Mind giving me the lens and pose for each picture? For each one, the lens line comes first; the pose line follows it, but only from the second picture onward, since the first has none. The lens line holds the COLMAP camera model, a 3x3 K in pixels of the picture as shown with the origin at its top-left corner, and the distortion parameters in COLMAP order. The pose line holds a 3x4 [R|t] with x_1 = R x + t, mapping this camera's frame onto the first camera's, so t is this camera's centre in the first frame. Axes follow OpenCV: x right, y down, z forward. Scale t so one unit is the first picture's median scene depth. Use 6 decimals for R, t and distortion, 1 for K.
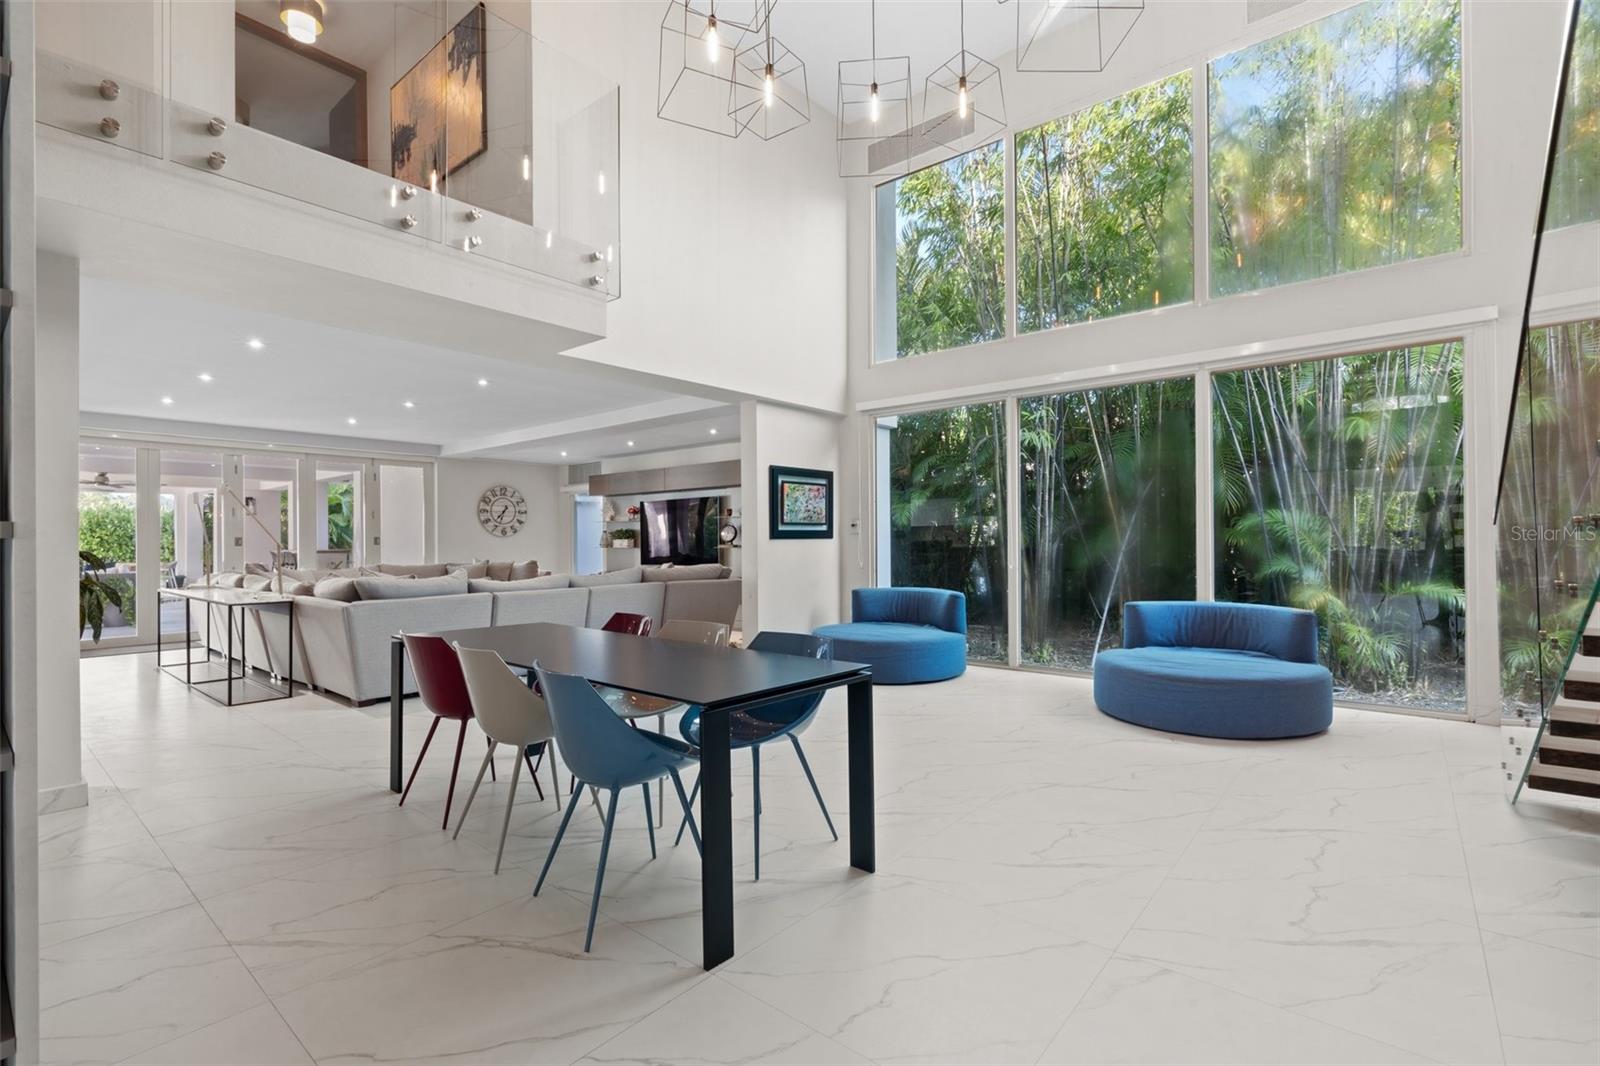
lens RADIAL K [[728.4, 0, 800.0], [0, 728.4, 533.0], [0, 0, 1]] dist [-0.001958, -0.000069]
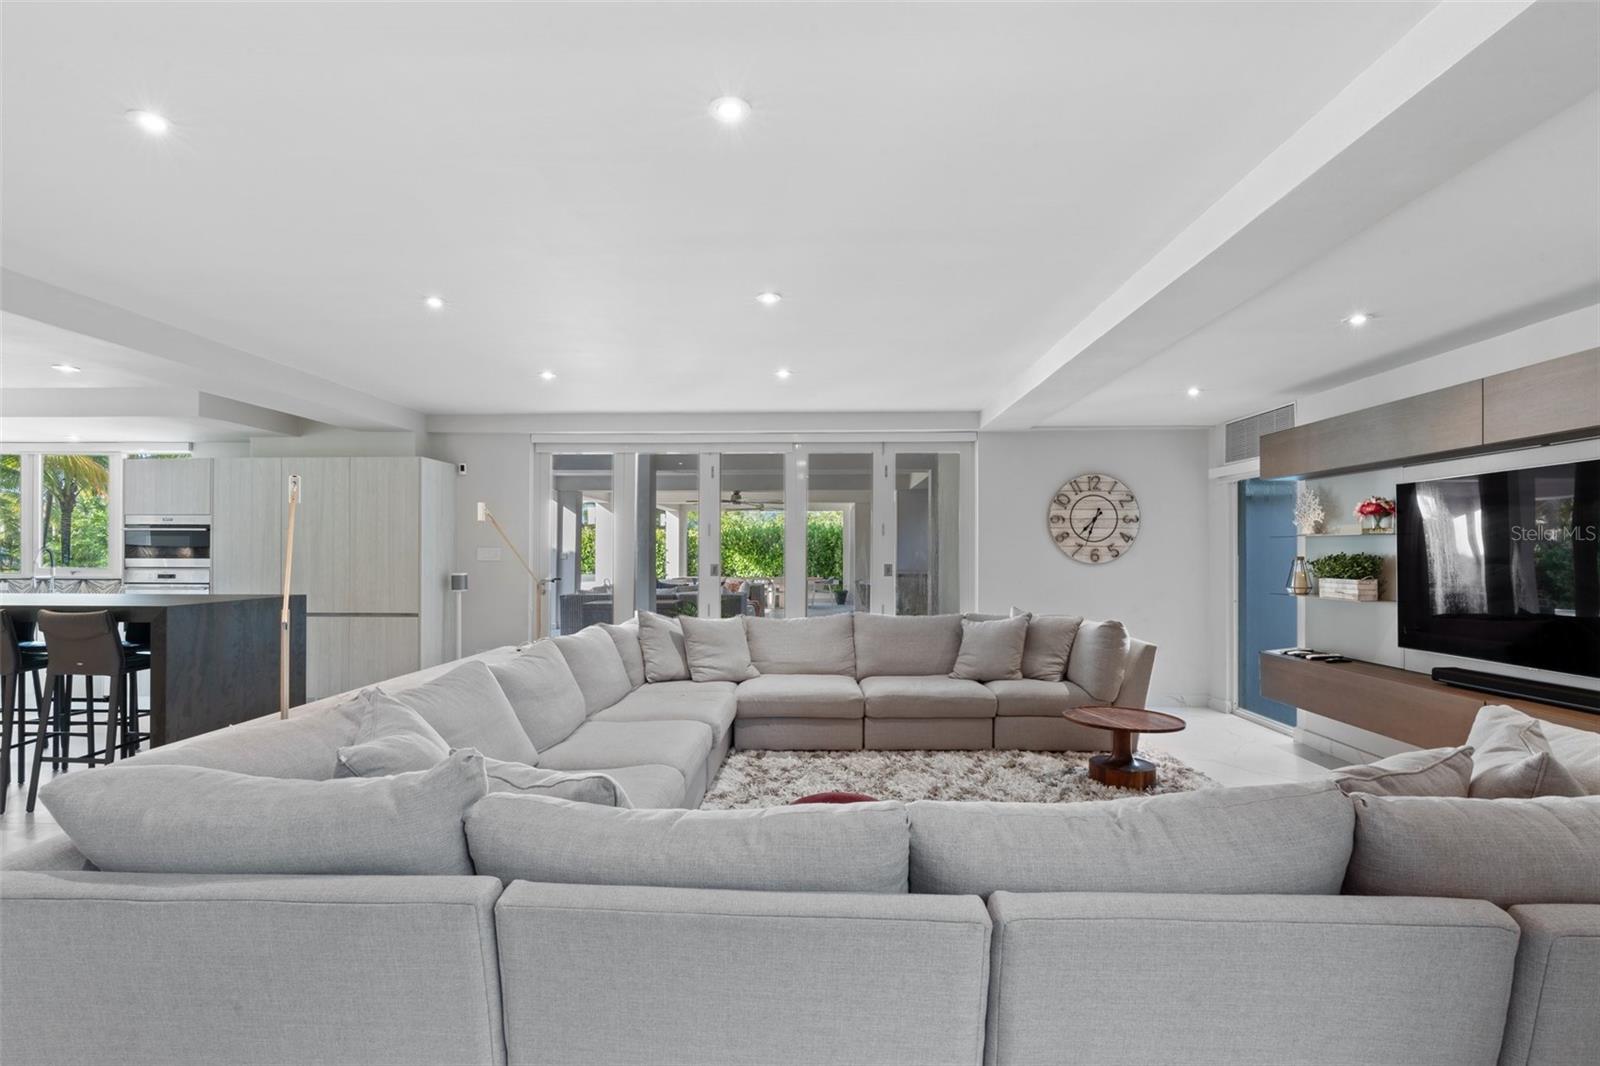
lens RADIAL K [[759.8, 0, 800.0], [0, 759.8, 533.0], [0, 0, 1]] dist [-0.002651, -0.000241]
pose [[0.617941, -0.013132, -0.786115, -0.091845], [0.004489, 0.999903, -0.013174, -0.012351], [0.786212, 0.004612, 0.617940, 0.469956]]
